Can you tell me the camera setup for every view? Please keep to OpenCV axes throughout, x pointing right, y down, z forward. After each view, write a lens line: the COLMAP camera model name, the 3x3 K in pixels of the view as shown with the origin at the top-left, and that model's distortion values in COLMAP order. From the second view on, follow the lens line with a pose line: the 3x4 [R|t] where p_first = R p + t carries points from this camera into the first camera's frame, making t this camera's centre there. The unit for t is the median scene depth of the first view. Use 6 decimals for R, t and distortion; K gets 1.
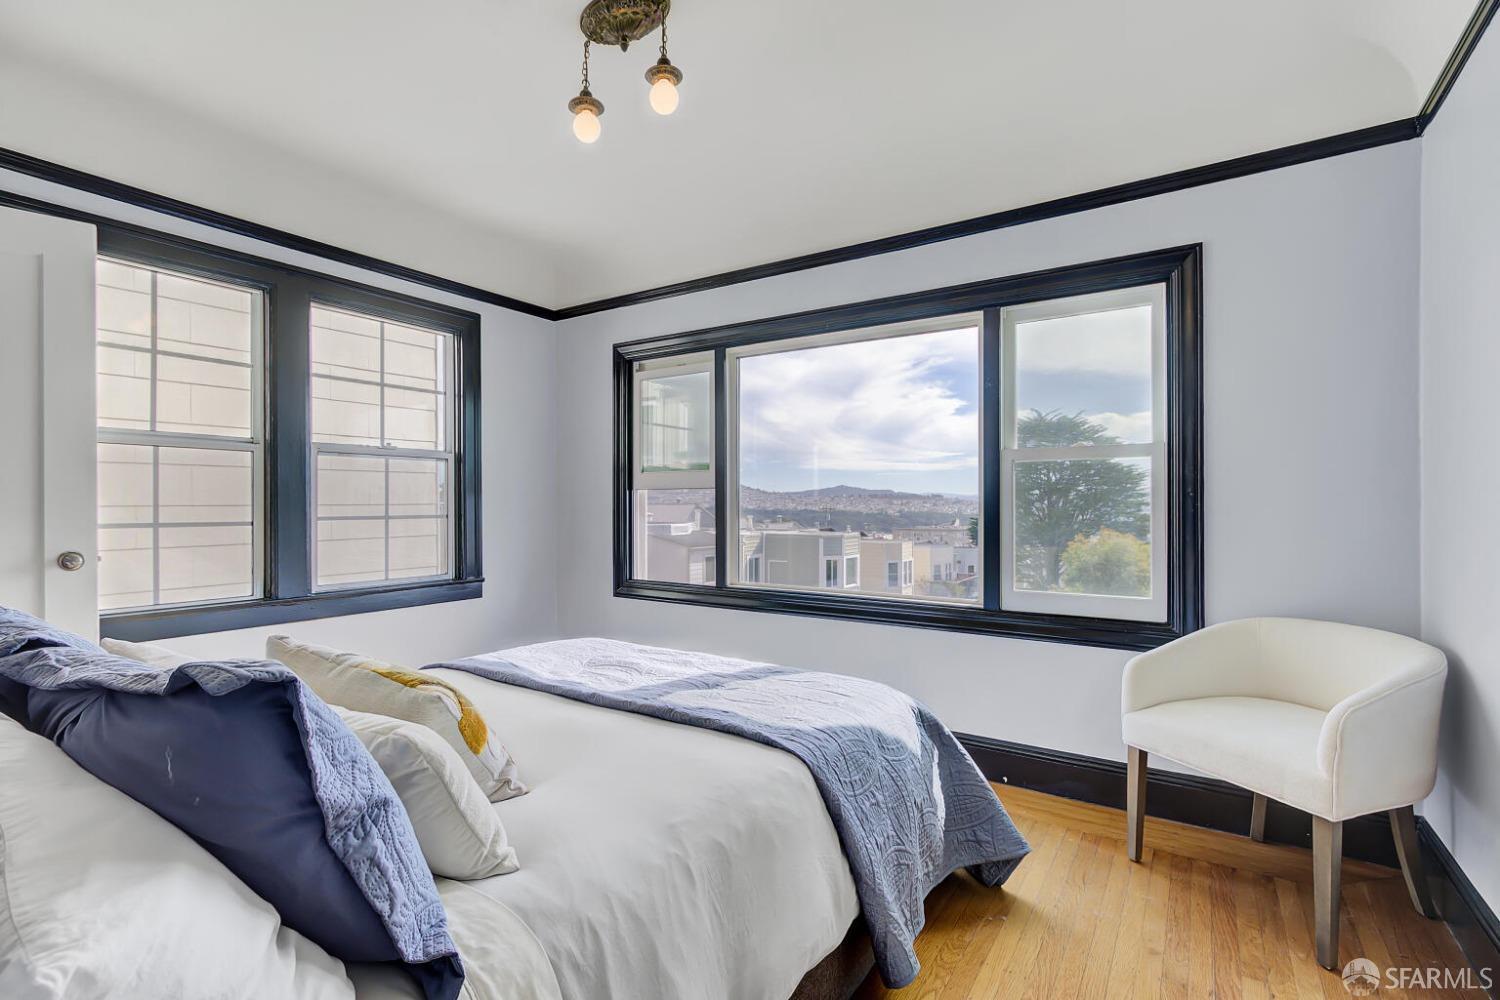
lens RADIAL K [[701.1, 0, 729.0], [0, 701.1, 513.9], [0, 0, 1]] dist [-0.000875, 0.001074]
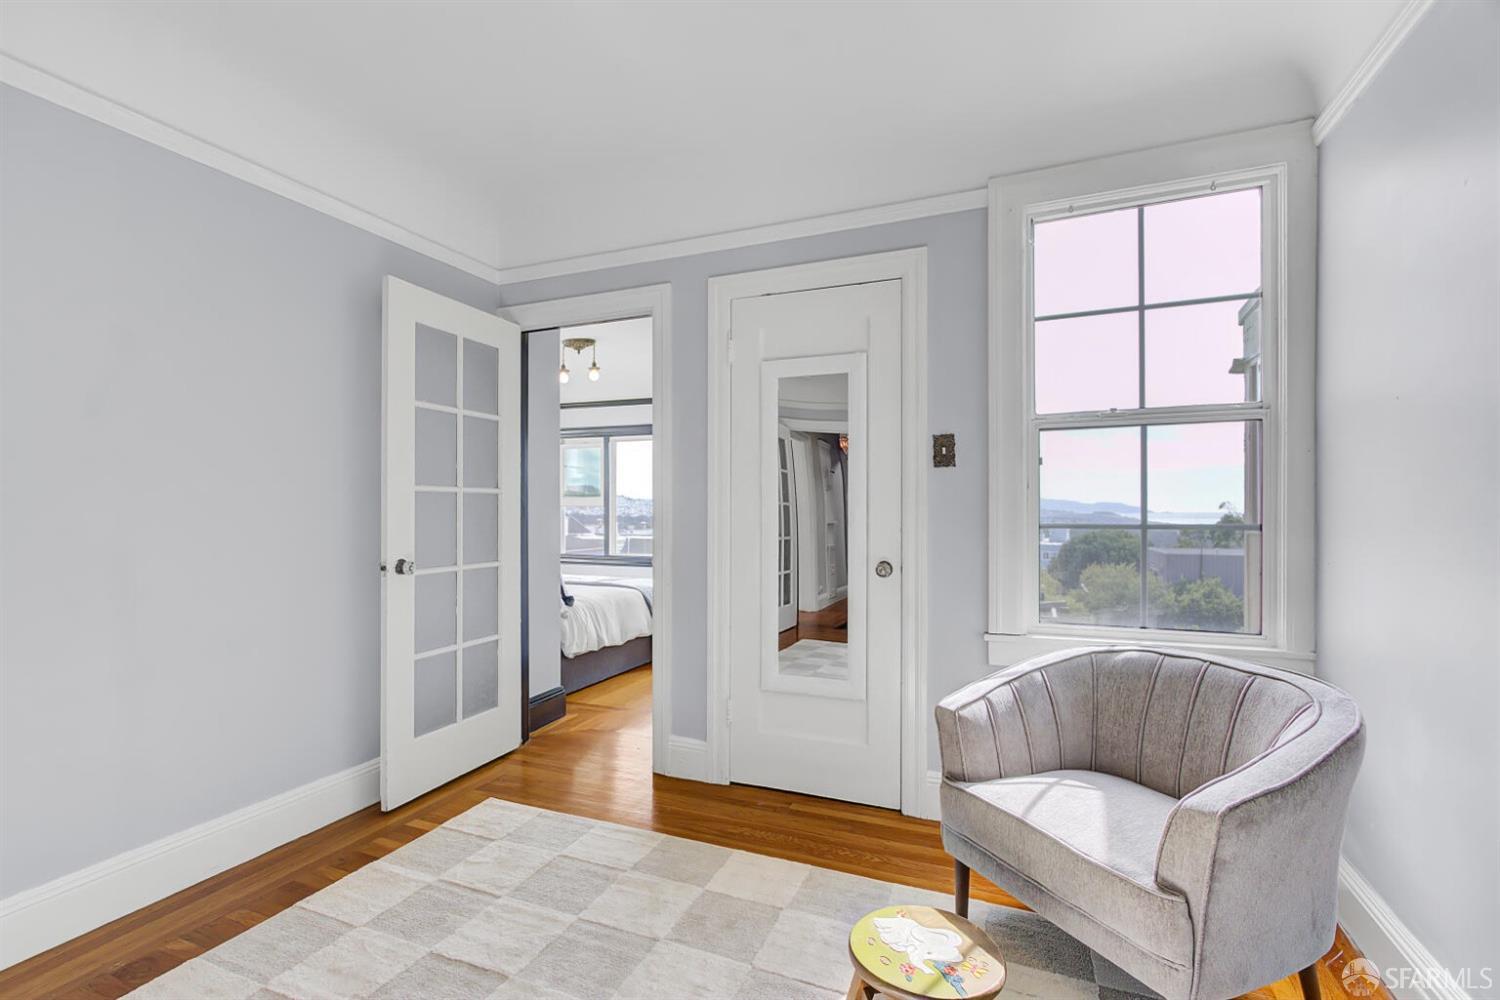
lens RADIAL K [[701.1, 0, 729.0], [0, 701.1, 513.9], [0, 0, 1]] dist [-0.000875, 0.001074]
pose [[0.981612, 0.001205, 0.190883, -0.048669], [0.000571, 0.999957, -0.009251, 0.006238], [-0.190886, 0.009190, 0.981569, -0.981551]]
